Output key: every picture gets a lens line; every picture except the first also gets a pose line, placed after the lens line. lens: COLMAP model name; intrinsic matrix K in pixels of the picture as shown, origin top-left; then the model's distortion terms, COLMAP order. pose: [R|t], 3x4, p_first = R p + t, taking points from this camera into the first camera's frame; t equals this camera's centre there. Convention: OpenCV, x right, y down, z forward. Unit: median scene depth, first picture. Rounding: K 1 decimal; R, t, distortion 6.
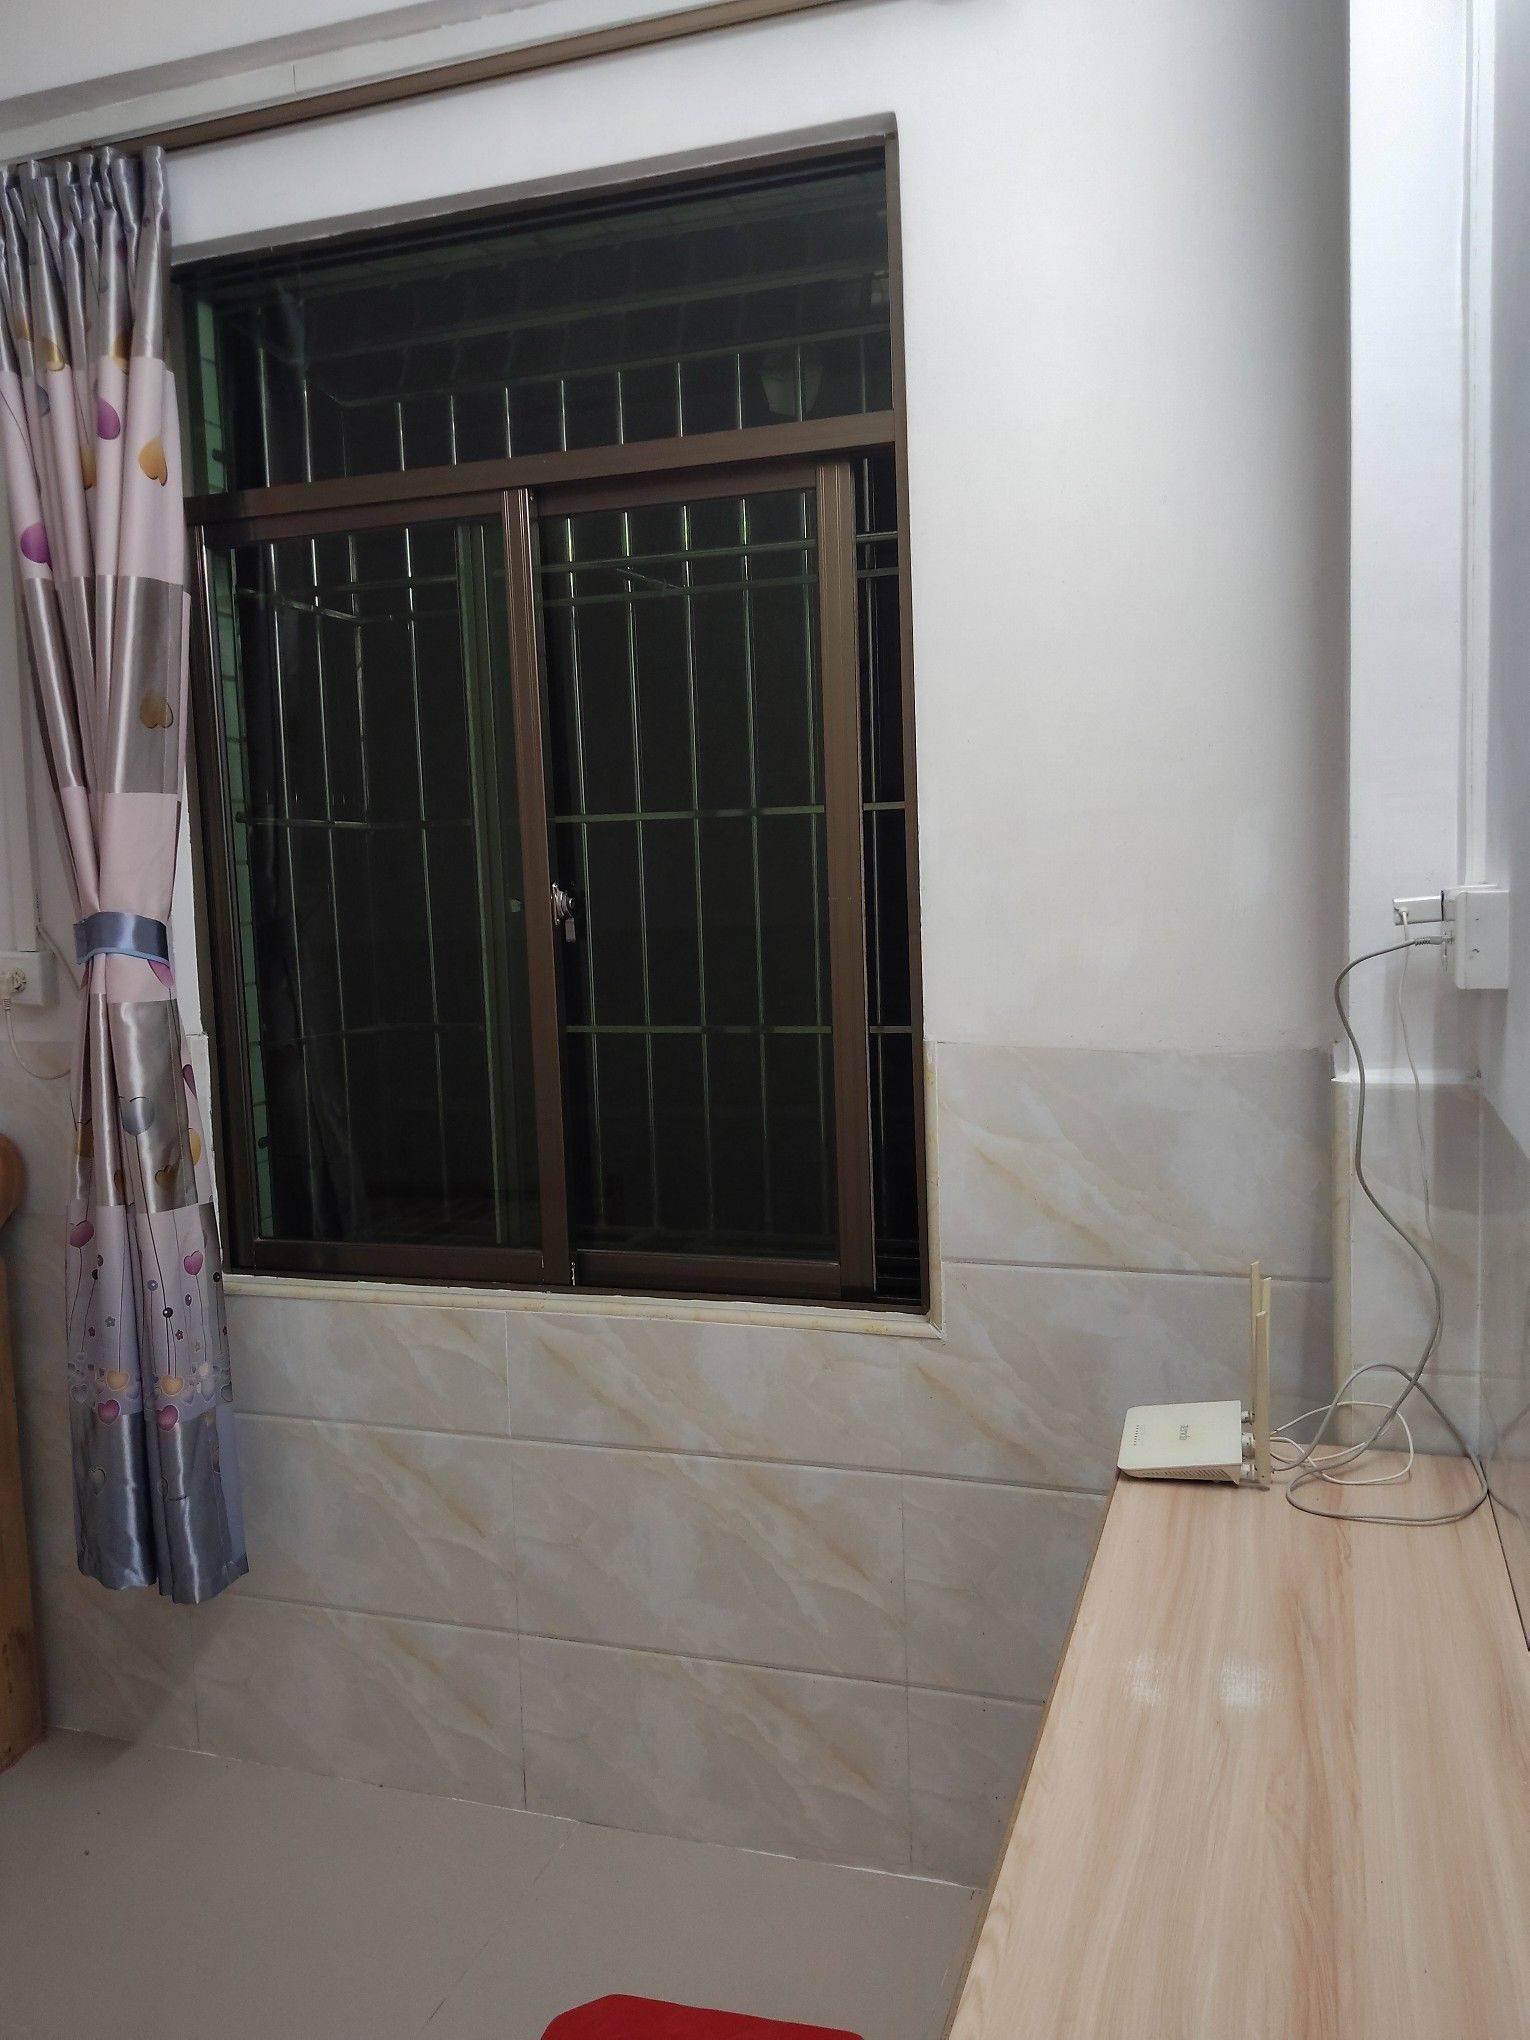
lens RADIAL K [[1674.2, 0, 767.2], [0, 1674.2, 1036.6], [0, 0, 1]] dist [-0.006836, -0.034553]
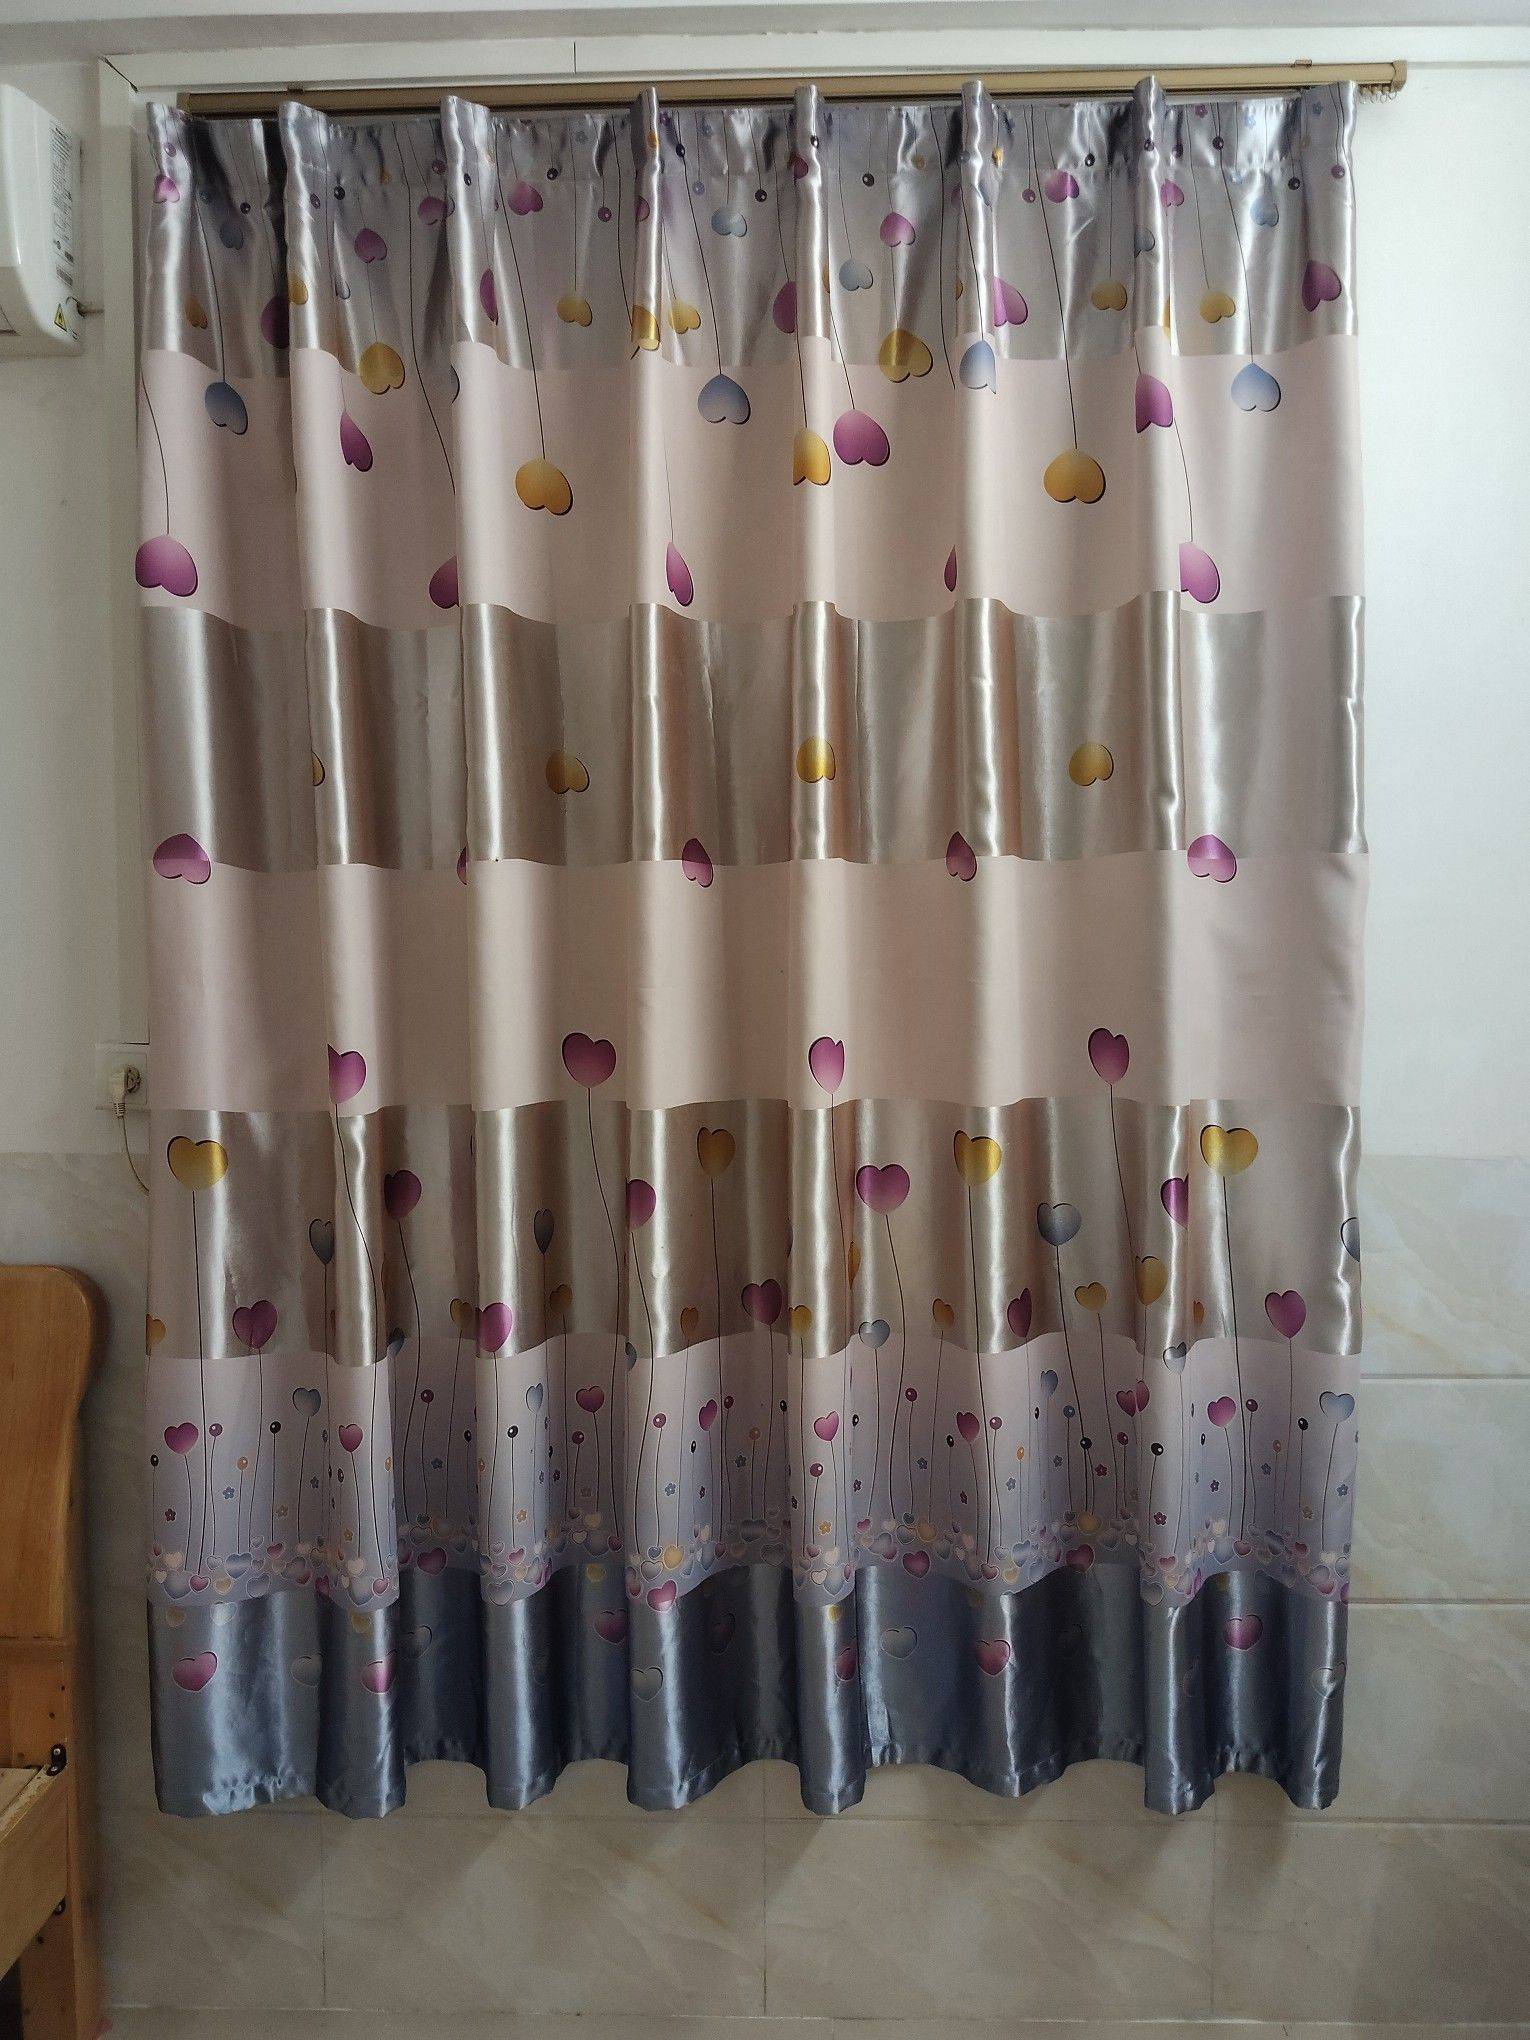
lens RADIAL K [[1674.2, 0, 724.5], [0, 1674.2, 1085.1], [0, 0, 1]] dist [-0.006836, -0.034553]
pose [[0.953169, 0.005012, 0.302398, -0.520120], [0.004621, 0.999505, -0.031132, -0.007122], [-0.302404, 0.031072, 0.952673, 0.171983]]
